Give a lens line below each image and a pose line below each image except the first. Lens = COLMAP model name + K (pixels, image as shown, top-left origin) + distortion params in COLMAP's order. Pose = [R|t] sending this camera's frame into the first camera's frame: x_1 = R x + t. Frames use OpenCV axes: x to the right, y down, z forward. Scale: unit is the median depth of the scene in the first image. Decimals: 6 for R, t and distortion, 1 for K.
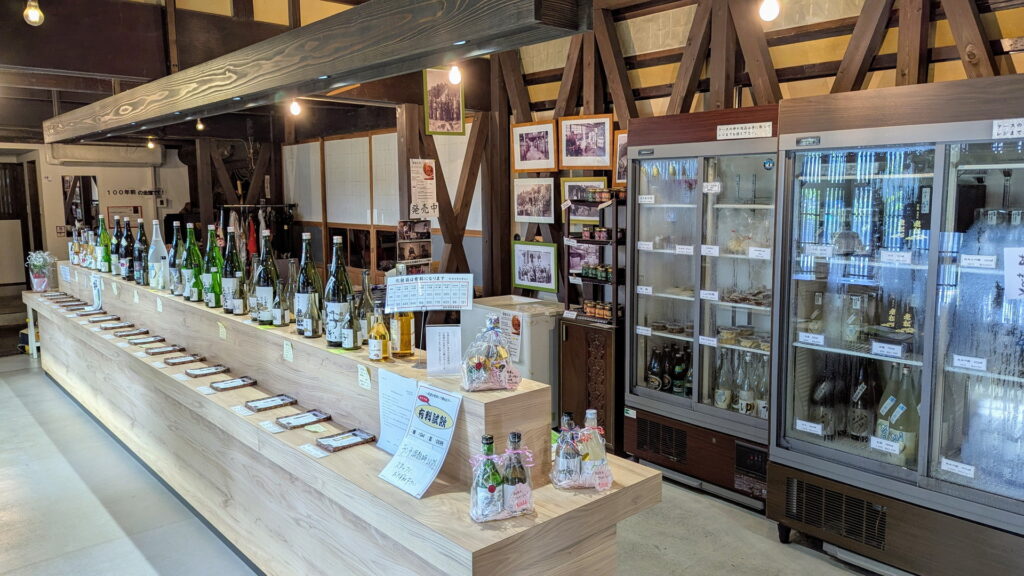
lens RADIAL K [[737.0, 0, 513.6], [0, 737.0, 285.8], [0, 0, 1]] dist [0.063970, -0.017764]
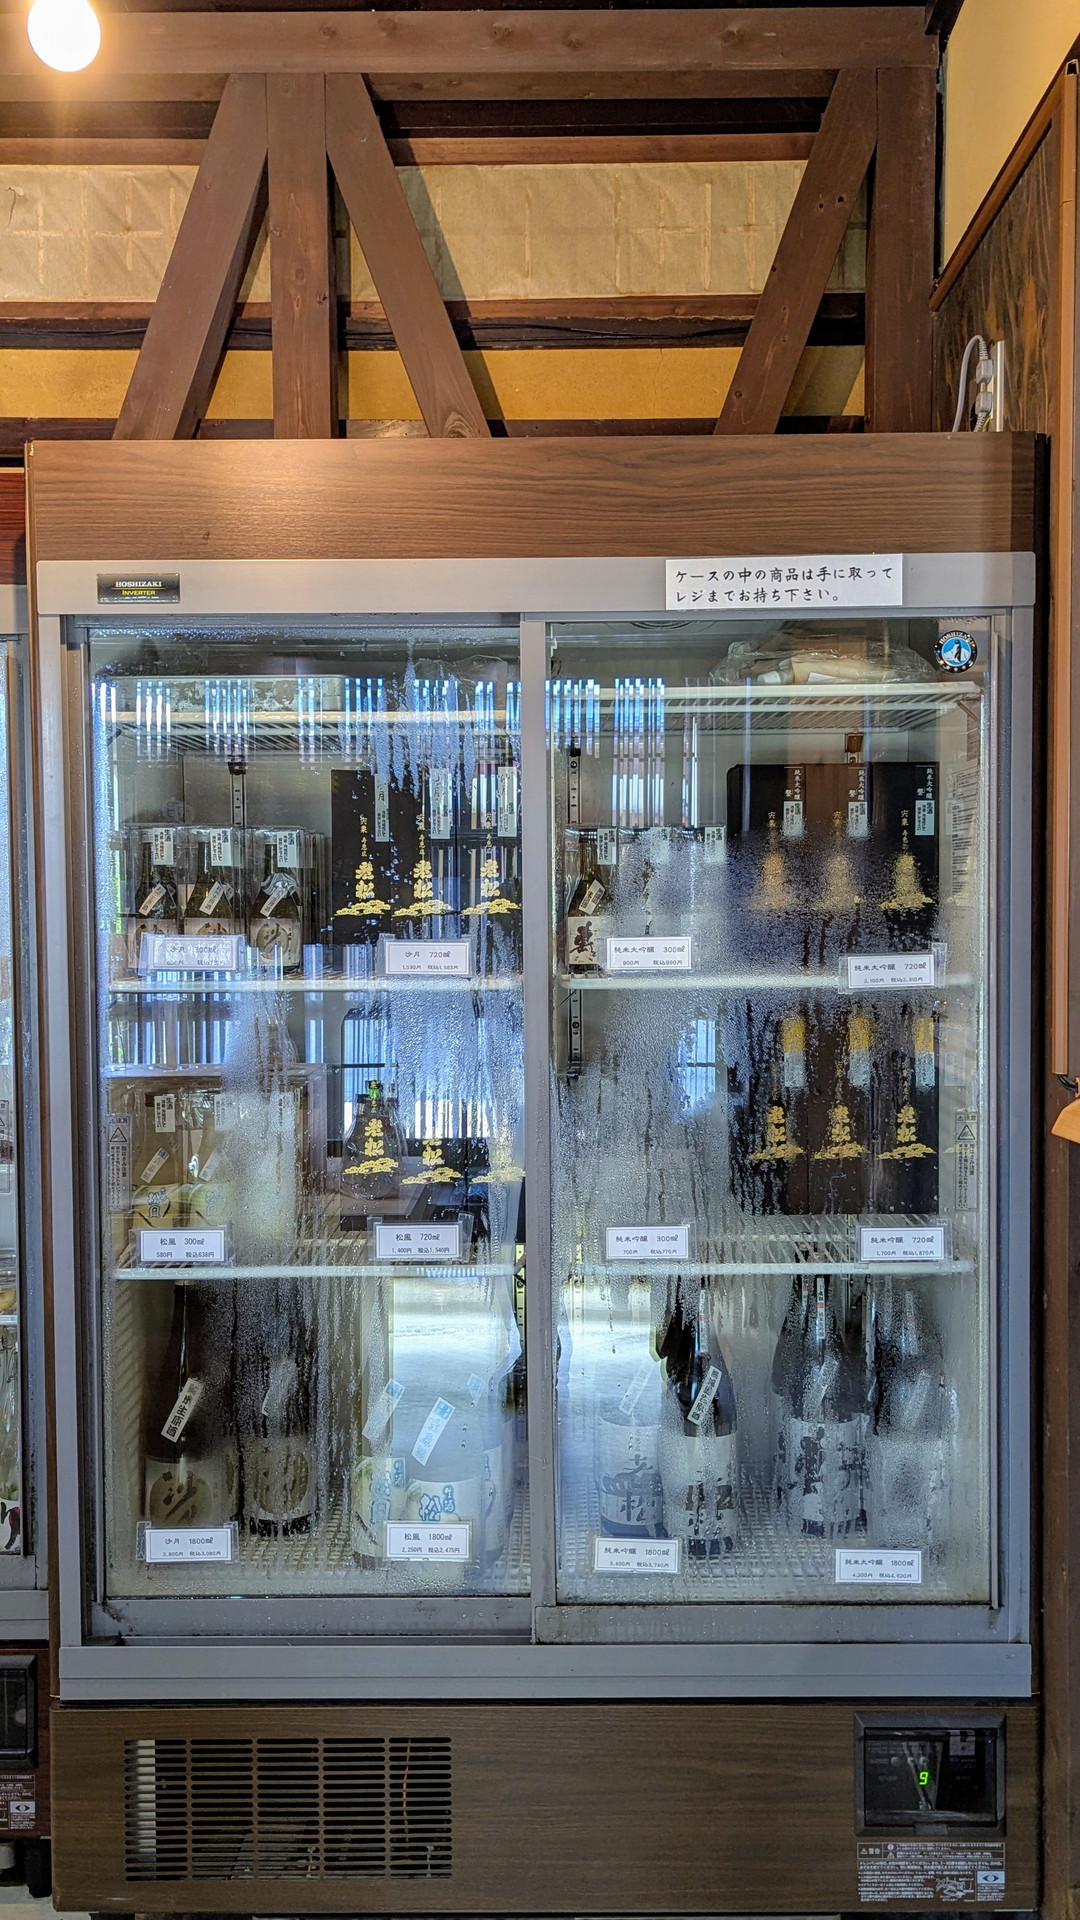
lens RADIAL K [[1594.0, 0, 540.2], [0, 1594.0, 968.4], [0, 0, 1]] dist [0.052686, -0.002038]
pose [[0.673875, -0.025456, 0.738406, 0.013262], [0.099572, 0.993418, -0.056623, 0.006841], [-0.732105, 0.111681, 0.671975, 0.294704]]
